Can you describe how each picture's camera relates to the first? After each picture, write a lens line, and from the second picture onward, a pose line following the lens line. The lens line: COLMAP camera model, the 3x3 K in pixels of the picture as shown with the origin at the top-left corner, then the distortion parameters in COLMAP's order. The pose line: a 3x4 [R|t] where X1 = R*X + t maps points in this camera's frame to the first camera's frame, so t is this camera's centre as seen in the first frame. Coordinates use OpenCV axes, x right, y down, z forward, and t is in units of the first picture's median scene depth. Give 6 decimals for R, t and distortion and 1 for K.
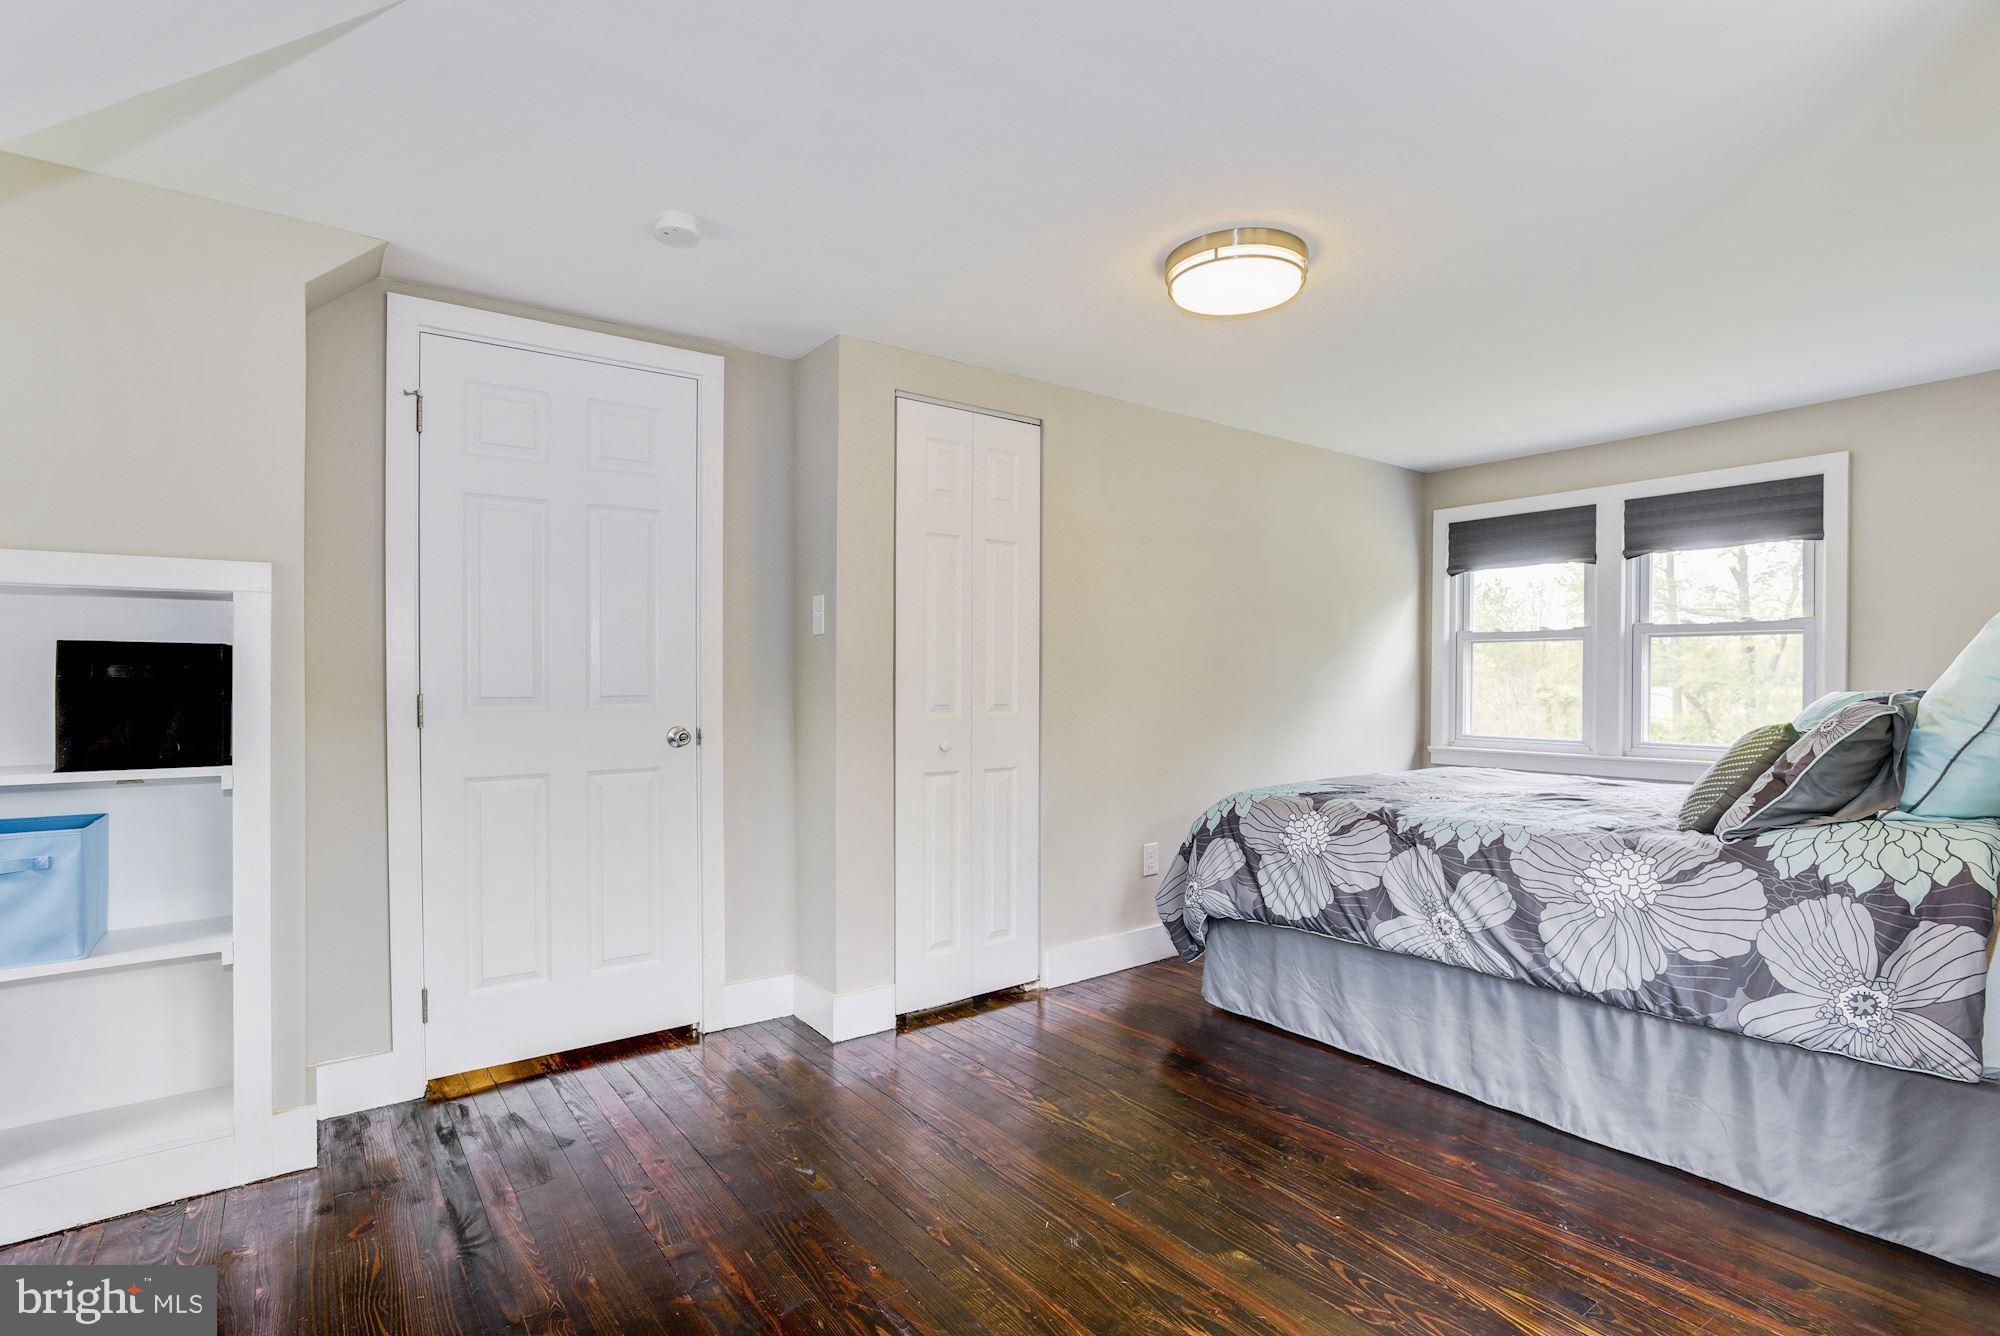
lens RADIAL K [[981.1, 0, 1008.9], [0, 981.1, 648.0], [0, 0, 1]] dist [-0.053976, 0.025650]
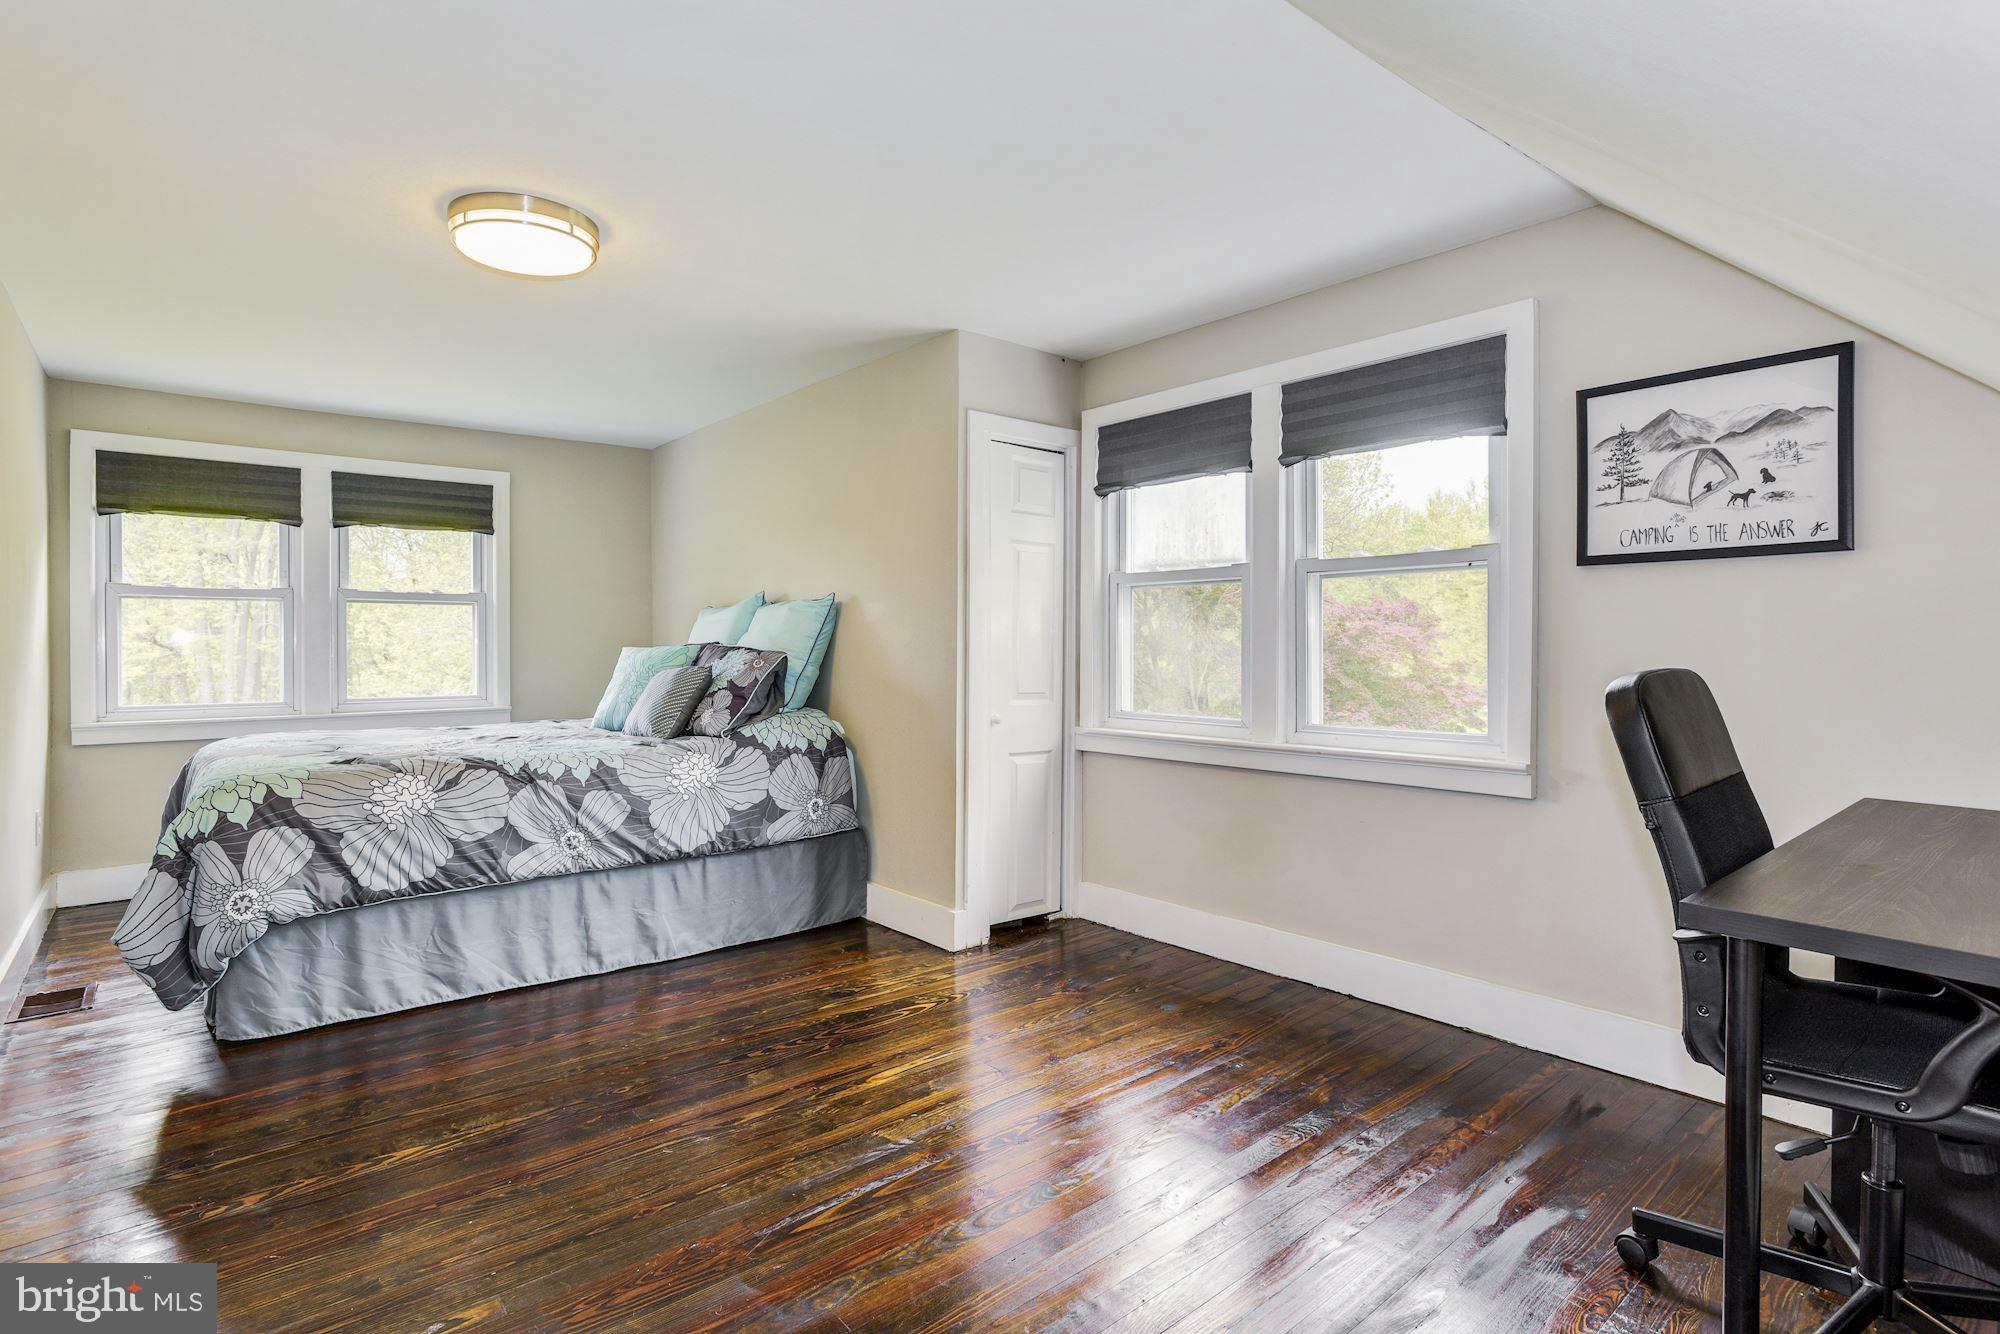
lens RADIAL K [[981.1, 0, 1008.9], [0, 981.1, 647.0], [0, 0, 1]] dist [-0.053976, 0.025650]
pose [[-0.067442, -0.001704, 0.997722, -0.745256], [-0.026481, 0.999649, -0.000083, 0.031843], [-0.997372, -0.026426, -0.067464, 0.528015]]
